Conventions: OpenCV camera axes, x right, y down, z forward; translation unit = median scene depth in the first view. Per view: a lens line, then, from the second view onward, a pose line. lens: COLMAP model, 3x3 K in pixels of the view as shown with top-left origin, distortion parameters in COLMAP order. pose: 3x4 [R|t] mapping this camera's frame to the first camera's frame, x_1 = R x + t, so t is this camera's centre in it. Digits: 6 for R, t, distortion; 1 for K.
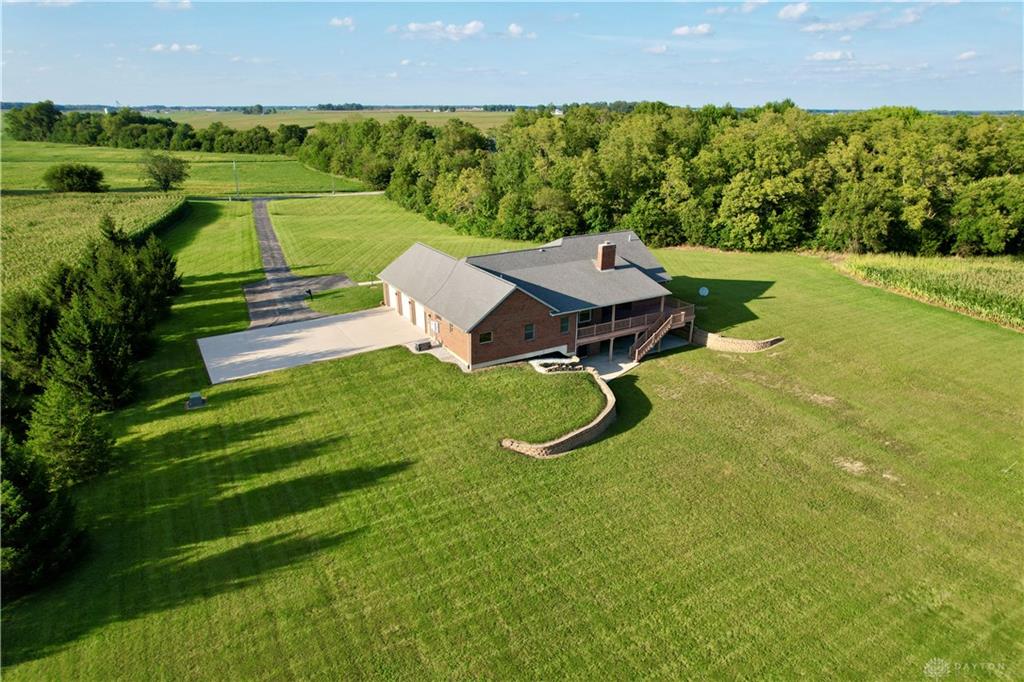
lens RADIAL K [[654.8, 0, 517.9], [0, 654.8, 343.1], [0, 0, 1]] dist [-0.087655, 0.081412]
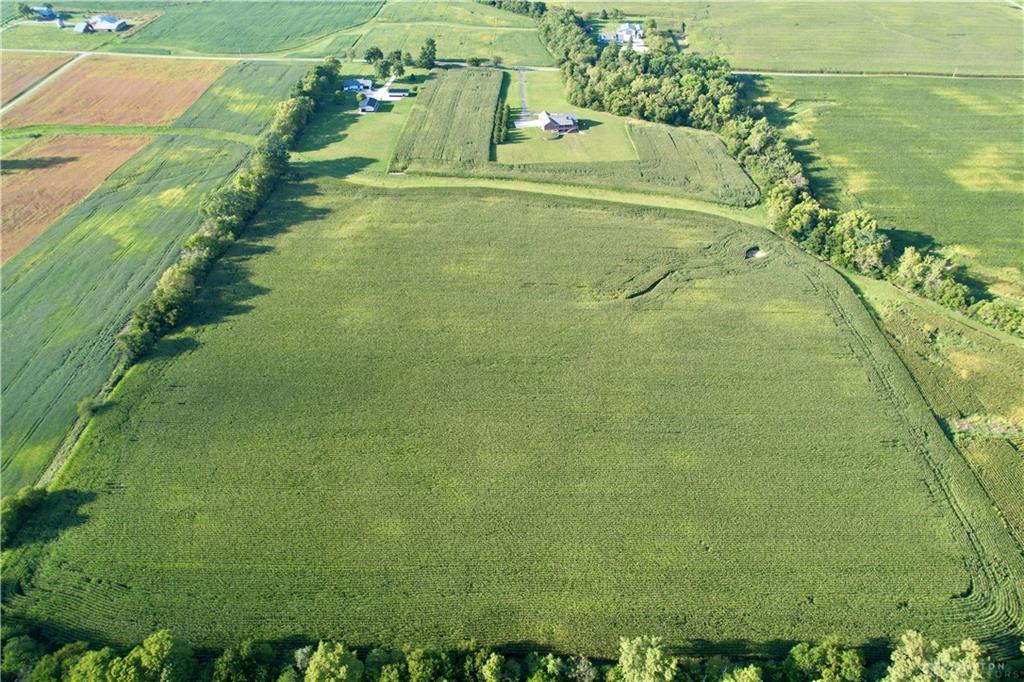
lens RADIAL K [[654.8, 0, 517.9], [0, 654.8, 343.1], [0, 0, 1]] dist [-0.087655, 0.081412]
pose [[0.932867, 0.238780, -0.269711, 1.417521], [-0.129980, 0.921421, 0.366181, -0.255968], [0.335954, -0.306541, 0.890600, -4.171336]]
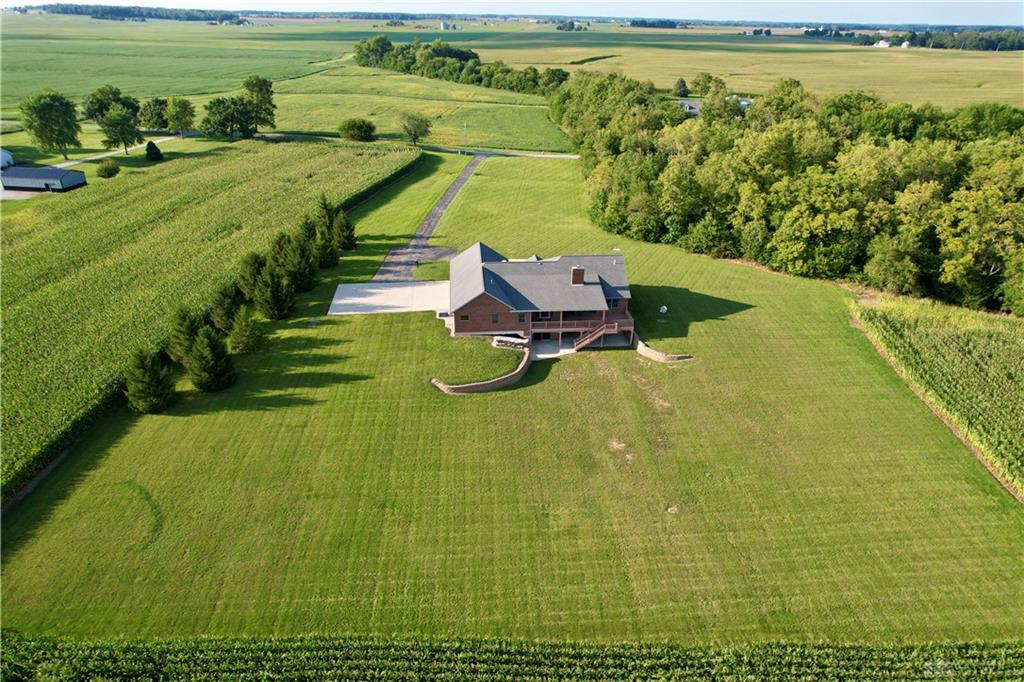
lens RADIAL K [[654.8, 0, 517.9], [0, 654.8, 343.1], [0, 0, 1]] dist [-0.087655, 0.081412]
pose [[0.899974, 0.209751, -0.382167, 0.392664], [-0.163767, 0.975102, 0.149522, -0.117847], [0.404014, -0.071979, 0.911917, -0.255529]]
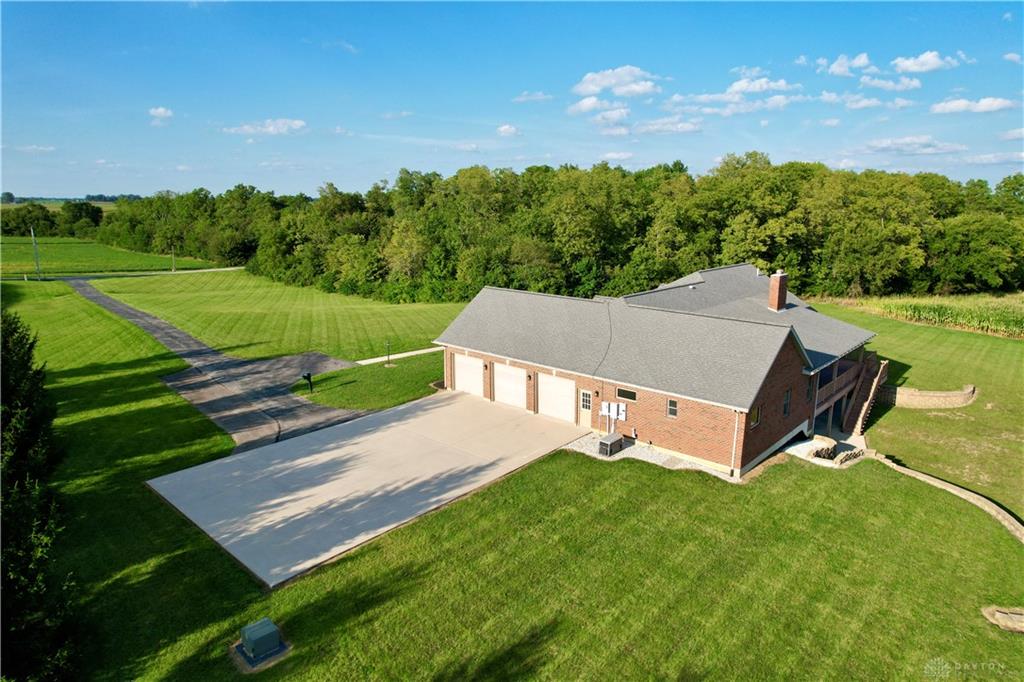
lens RADIAL K [[654.8, 0, 517.9], [0, 654.8, 343.1], [0, 0, 1]] dist [-0.087655, 0.081412]
pose [[0.954263, -0.062271, 0.292413, -0.222970], [0.100477, 0.987976, -0.117504, -0.014942], [-0.281580, 0.141511, 0.949046, 0.273097]]
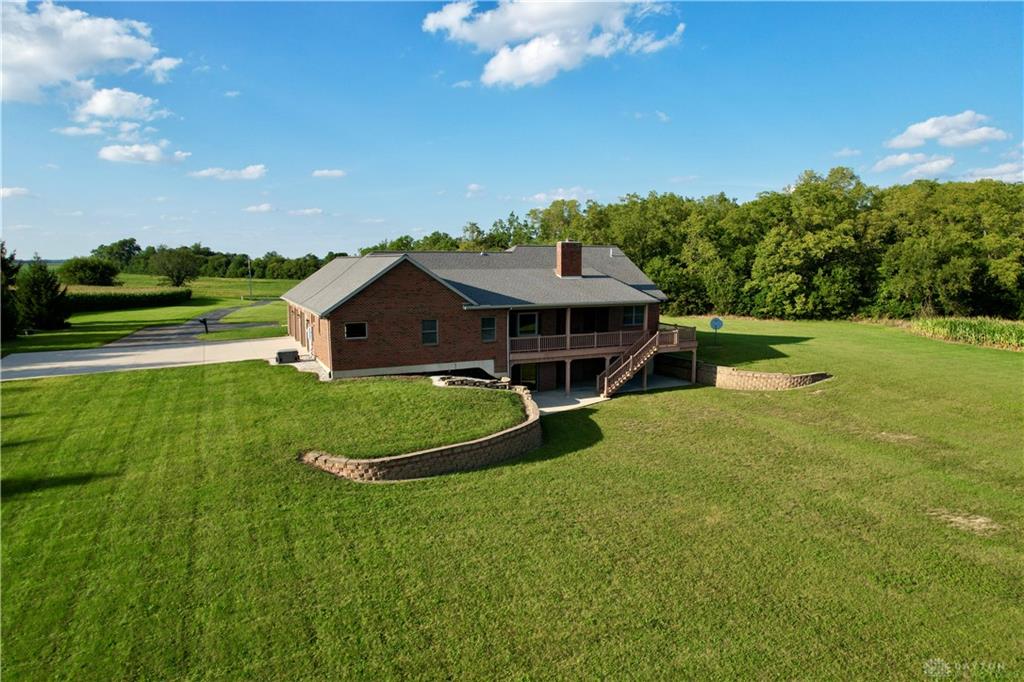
lens RADIAL K [[654.8, 0, 517.9], [0, 654.8, 343.1], [0, 0, 1]] dist [-0.087655, 0.081412]
pose [[0.995565, 0.009268, -0.093614, 0.096211], [-0.030165, 0.974039, -0.224362, 0.080476], [0.089104, 0.226191, 0.969999, 0.202153]]
